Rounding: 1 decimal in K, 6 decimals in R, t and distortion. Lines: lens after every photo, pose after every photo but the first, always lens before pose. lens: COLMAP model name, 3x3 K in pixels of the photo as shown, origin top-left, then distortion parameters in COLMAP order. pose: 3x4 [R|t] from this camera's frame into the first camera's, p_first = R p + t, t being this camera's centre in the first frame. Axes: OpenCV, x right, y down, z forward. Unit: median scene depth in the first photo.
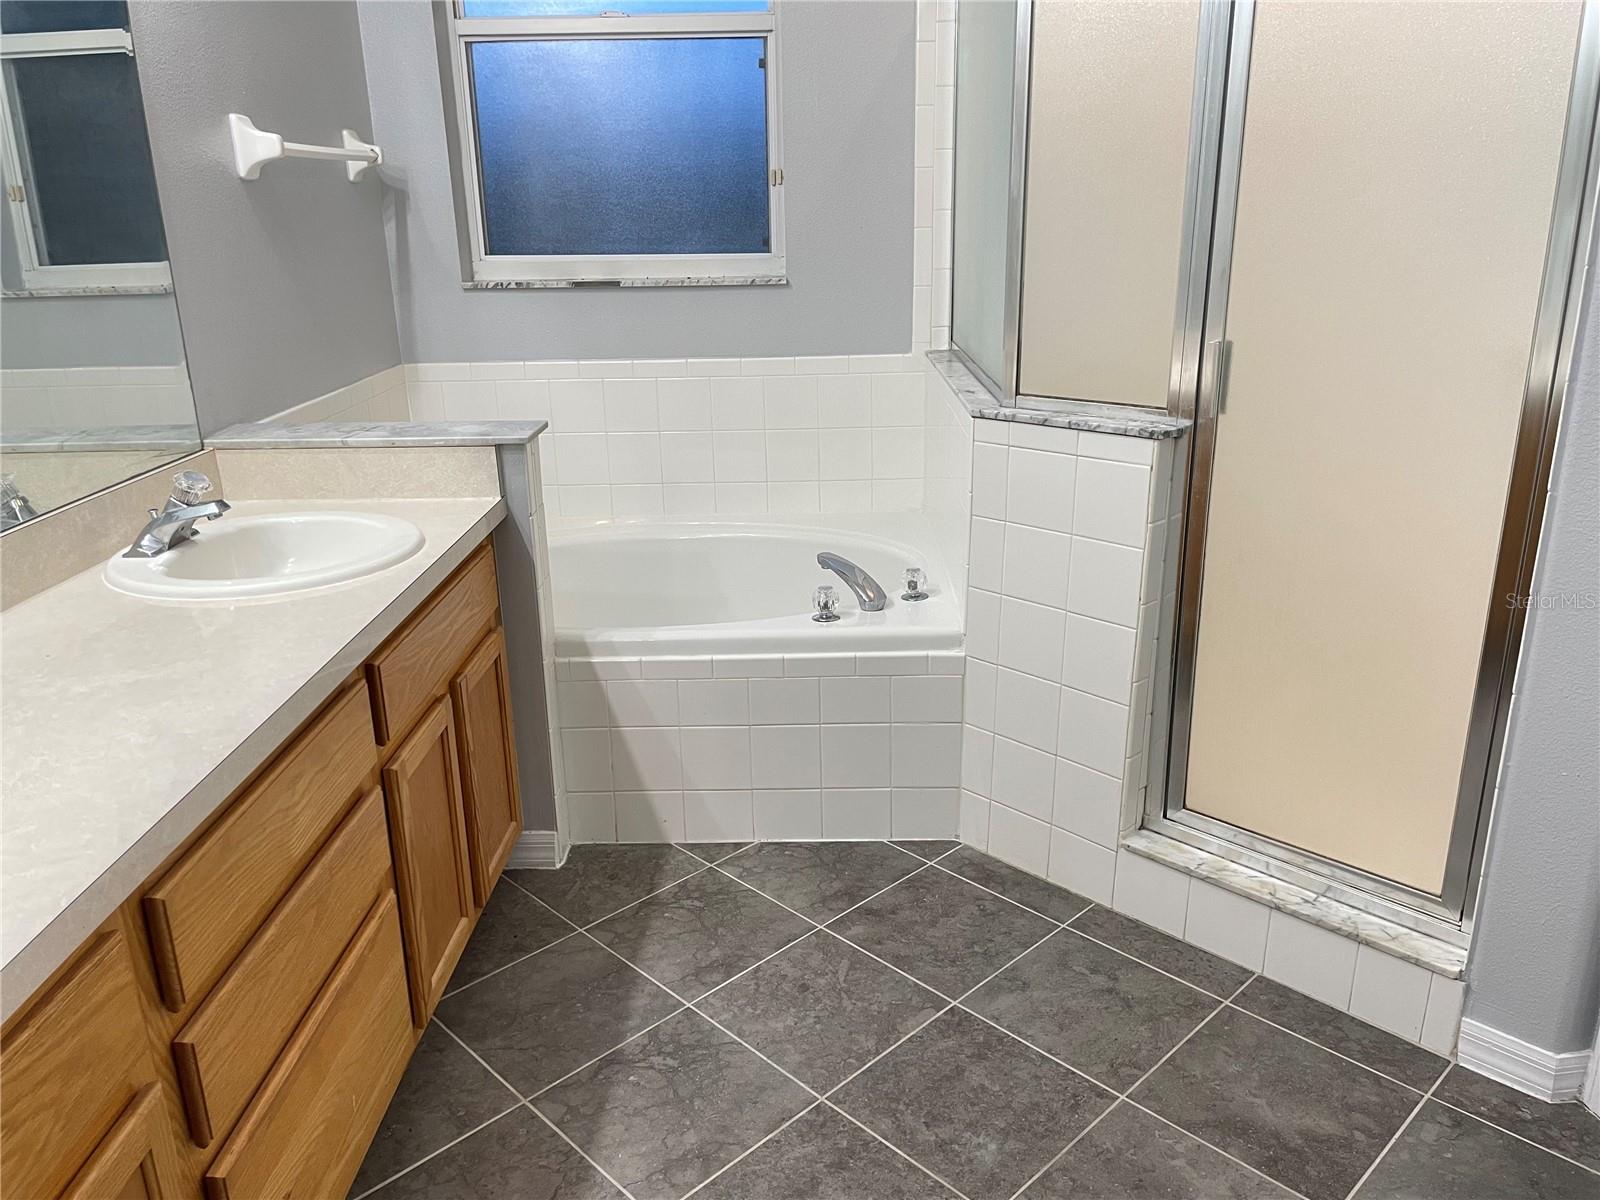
lens RADIAL K [[1208.0, 0, 792.1], [0, 1208.0, 602.9], [0, 0, 1]] dist [0.101259, -0.135241]
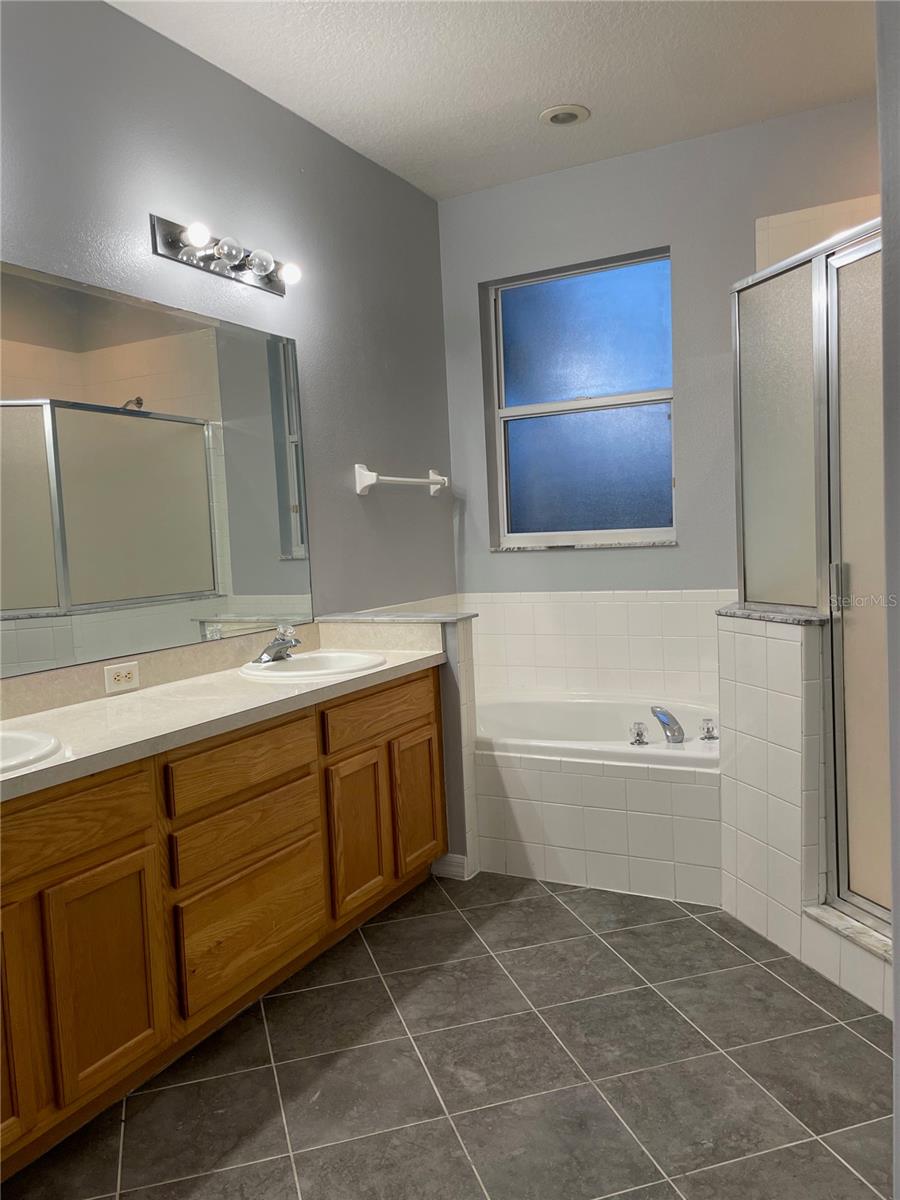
lens RADIAL K [[903.5, 0, 448.4], [0, 903.5, 605.0], [0, 0, 1]] dist [0.100084, -0.132853]
pose [[0.890088, 0.016165, -0.455501, 0.362454], [-0.116330, 0.974330, -0.192742, 0.099242], [0.440693, 0.224545, 0.869120, -0.180378]]
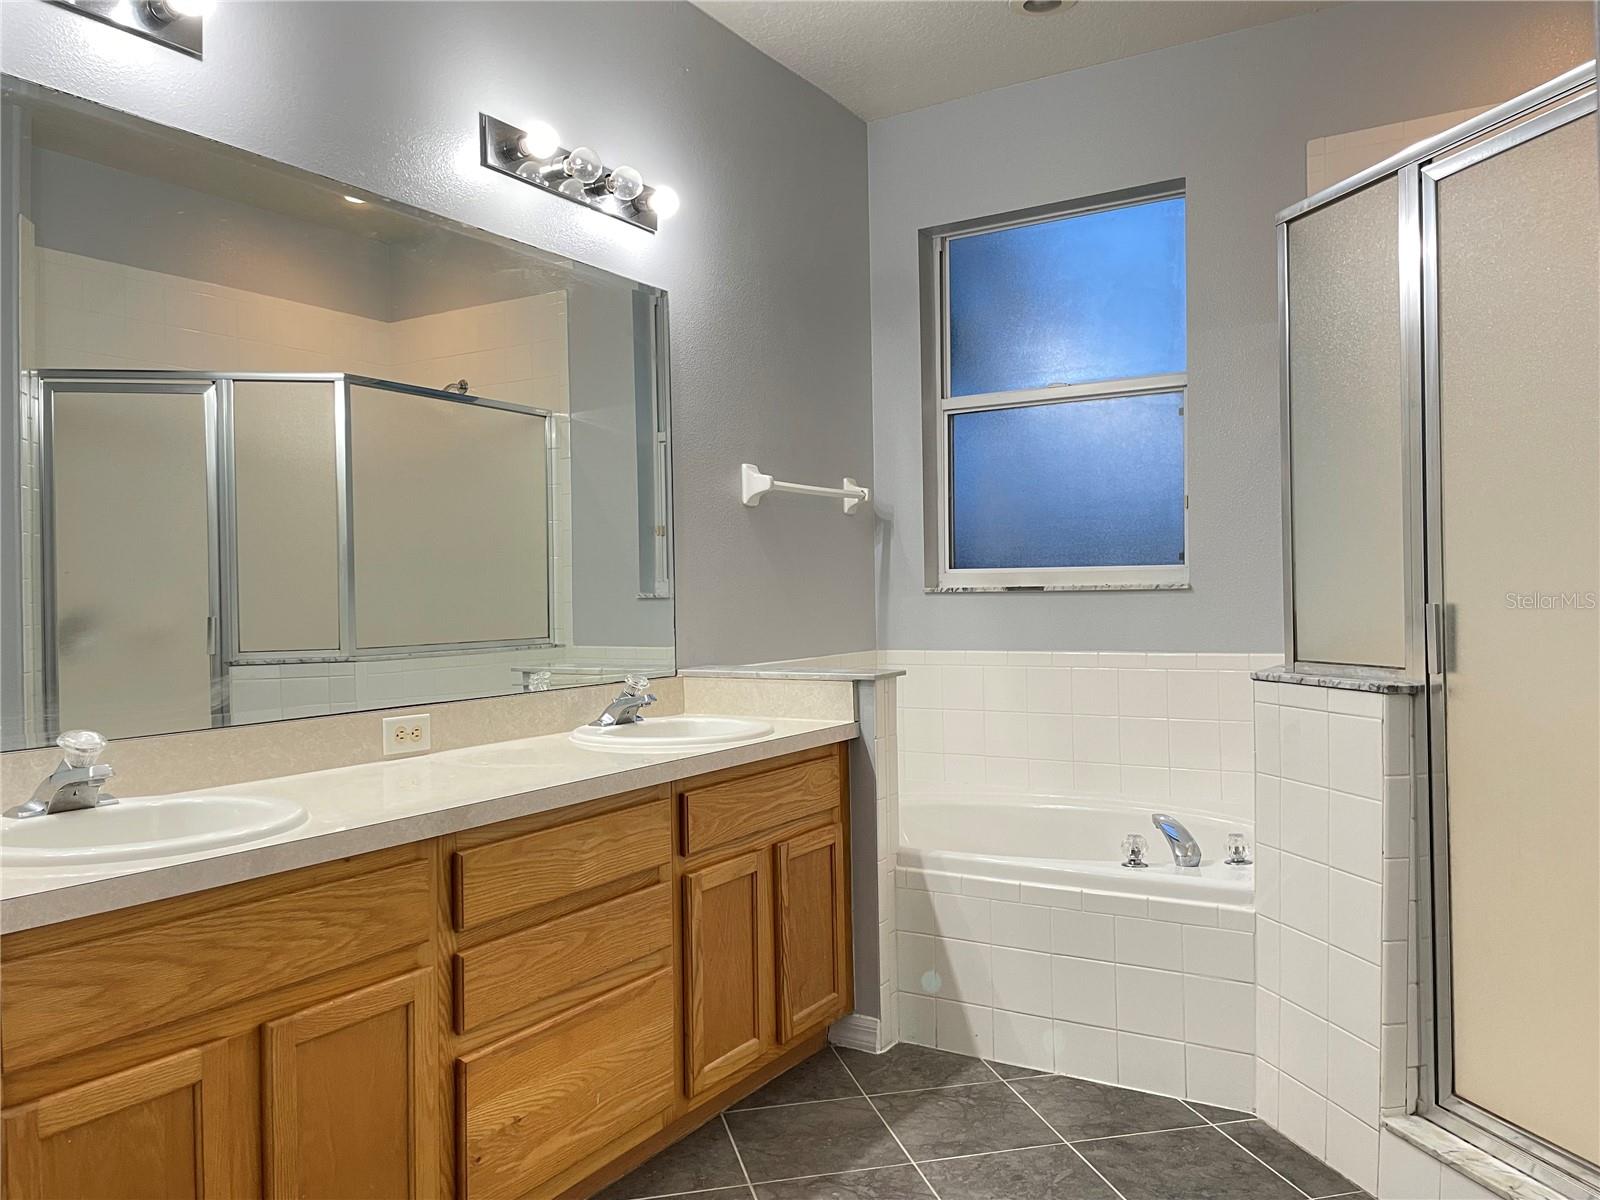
lens RADIAL K [[1208.0, 0, 792.1], [0, 1208.0, 602.9], [0, 0, 1]] dist [0.101259, -0.135241]
pose [[0.860082, 0.011534, -0.510025, 0.338846], [-0.161115, 0.954719, -0.250106, 0.118208], [0.484046, 0.297284, 0.822995, -0.123444]]
